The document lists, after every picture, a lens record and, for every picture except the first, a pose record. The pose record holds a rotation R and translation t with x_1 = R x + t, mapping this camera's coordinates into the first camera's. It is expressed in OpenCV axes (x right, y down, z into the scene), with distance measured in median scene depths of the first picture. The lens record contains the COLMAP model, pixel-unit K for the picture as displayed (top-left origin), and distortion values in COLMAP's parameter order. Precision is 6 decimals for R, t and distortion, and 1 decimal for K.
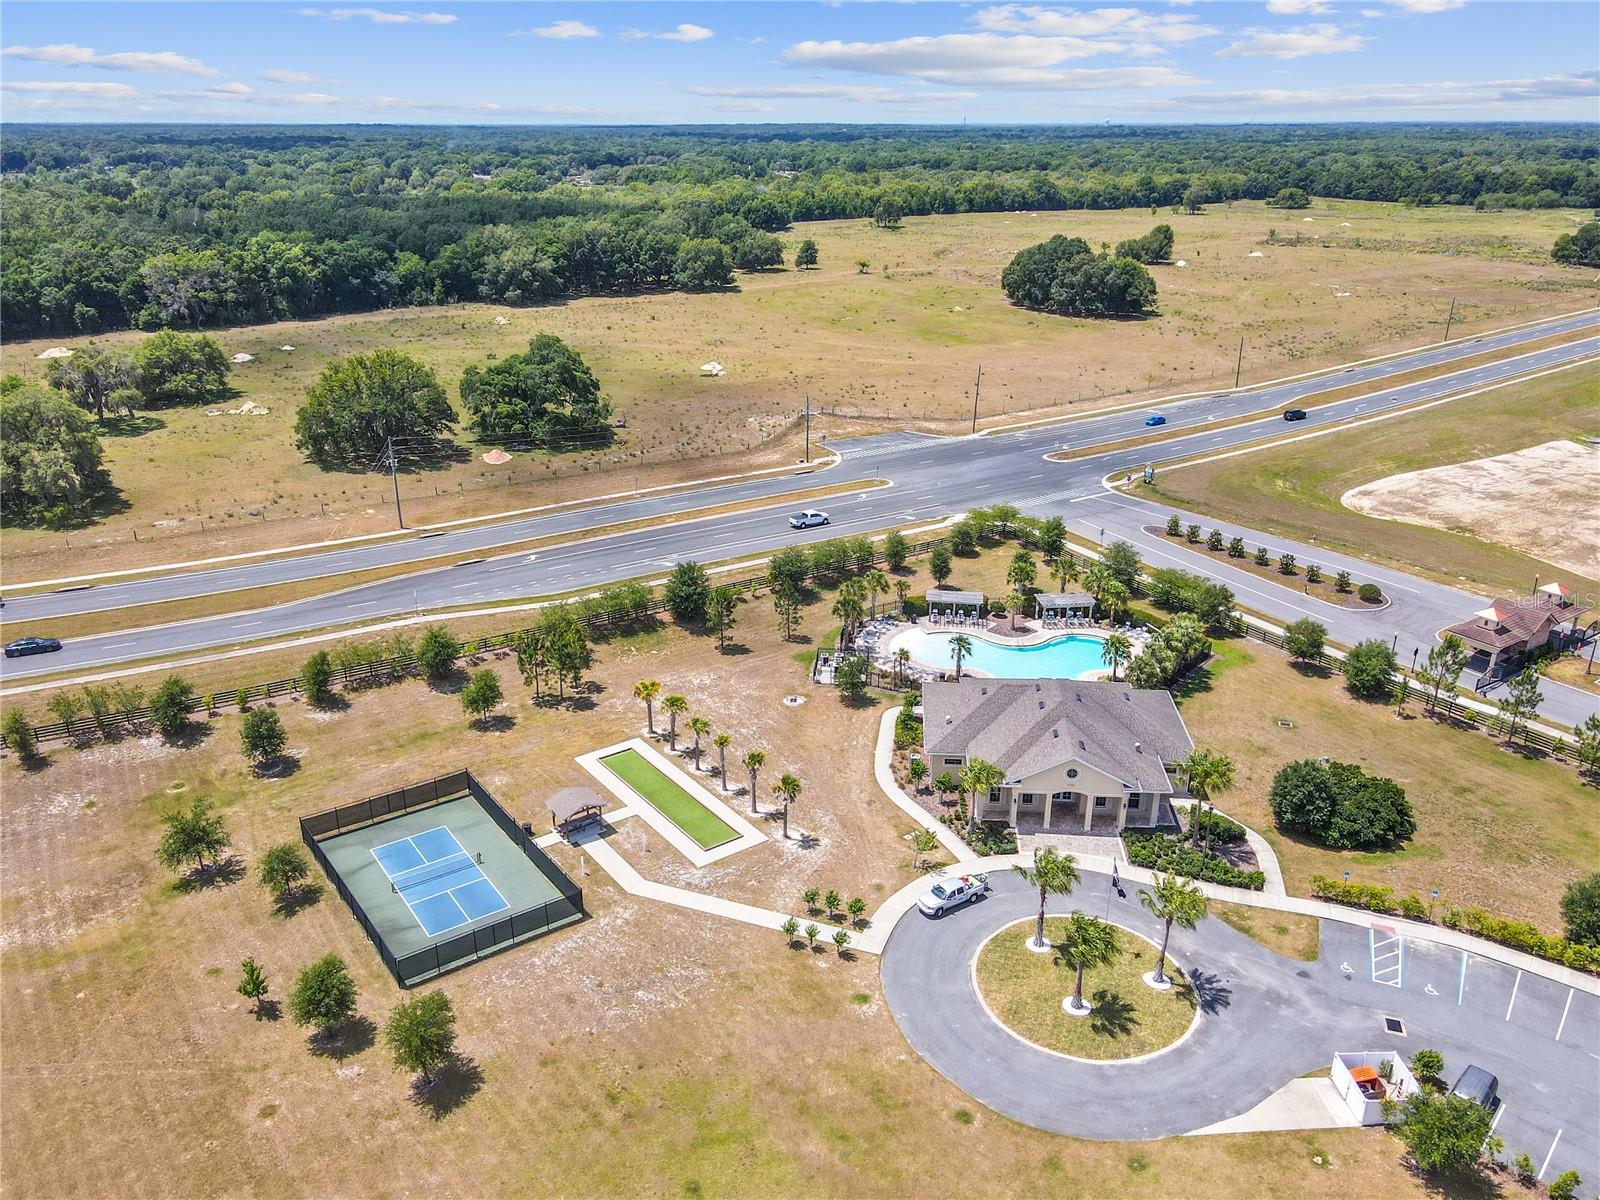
lens RADIAL K [[1196.9, 0, 795.2], [0, 1196.9, 596.3], [0, 0, 1]] dist [-0.025818, 0.055882]
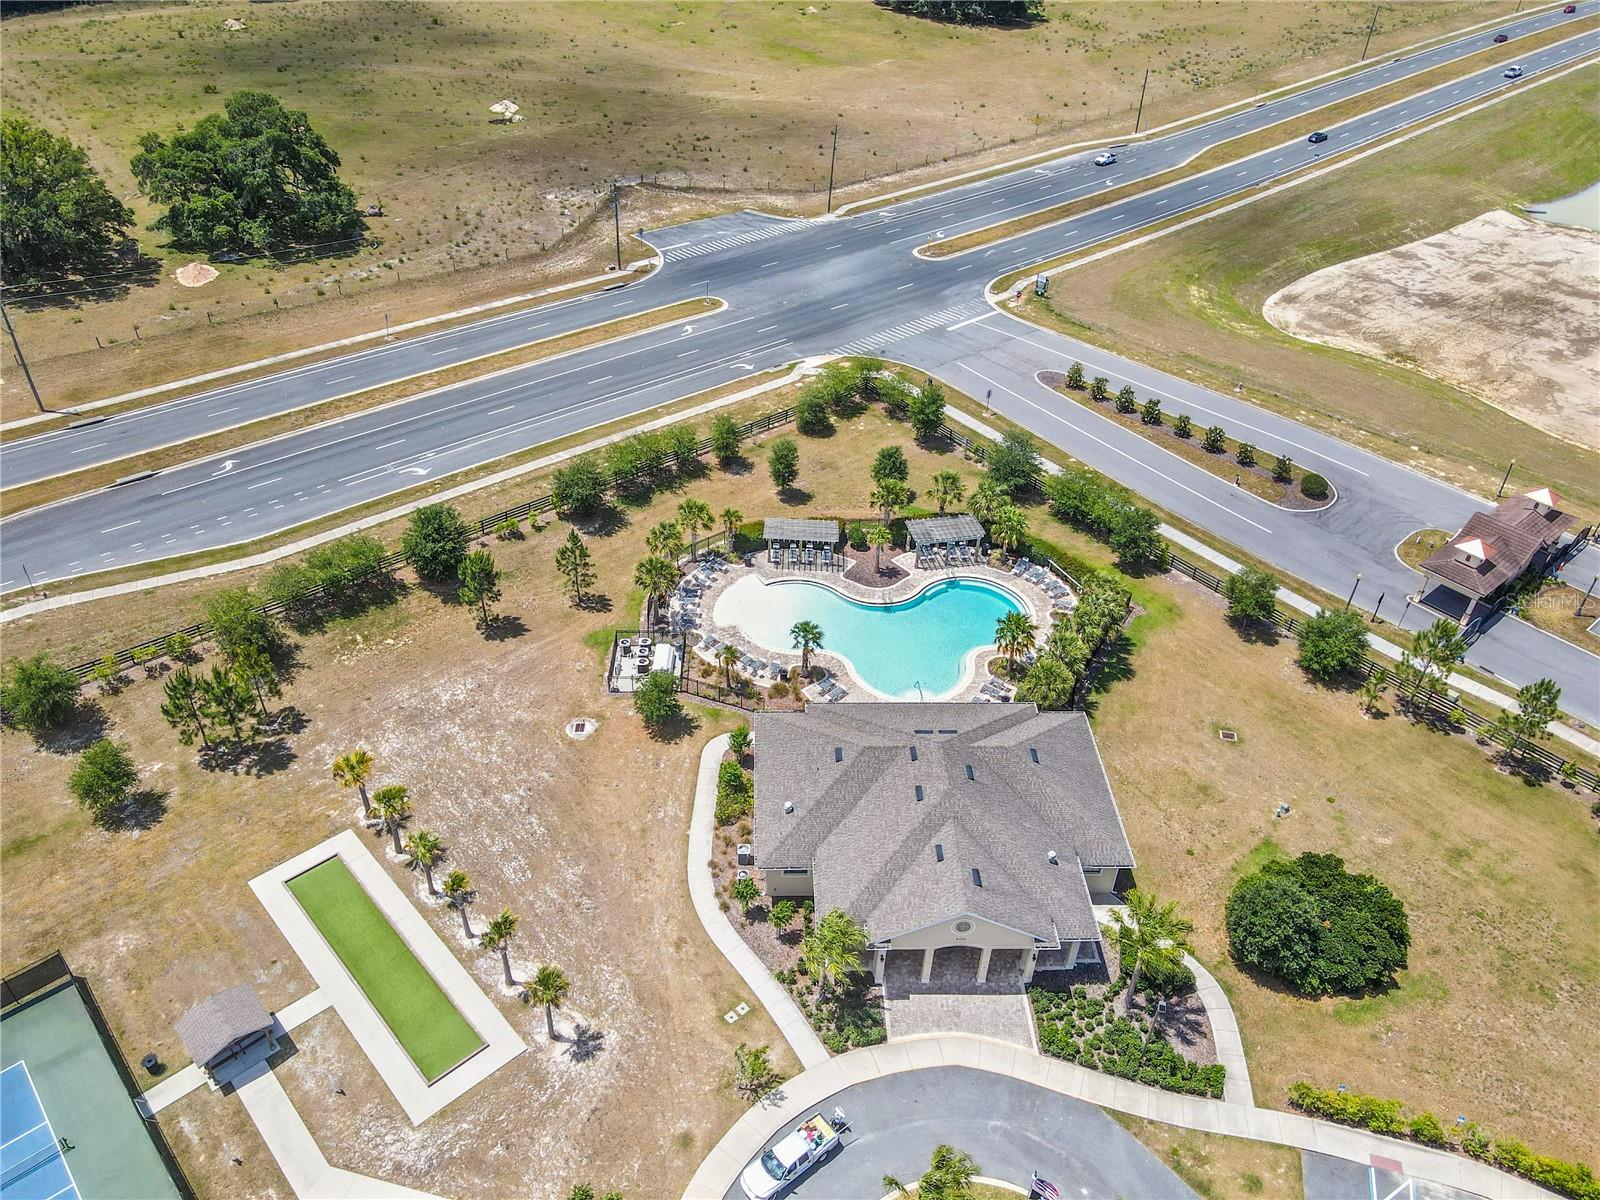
lens RADIAL K [[1166.3, 0, 799.6], [0, 1166.3, 609.3], [0, 0, 1]] dist [-0.009187, 0.035593]
pose [[0.992905, -0.045890, 0.109699, 0.049603], [0.014839, 0.963138, 0.268600, -0.149955], [-0.117982, -0.265066, 0.956985, 0.286347]]
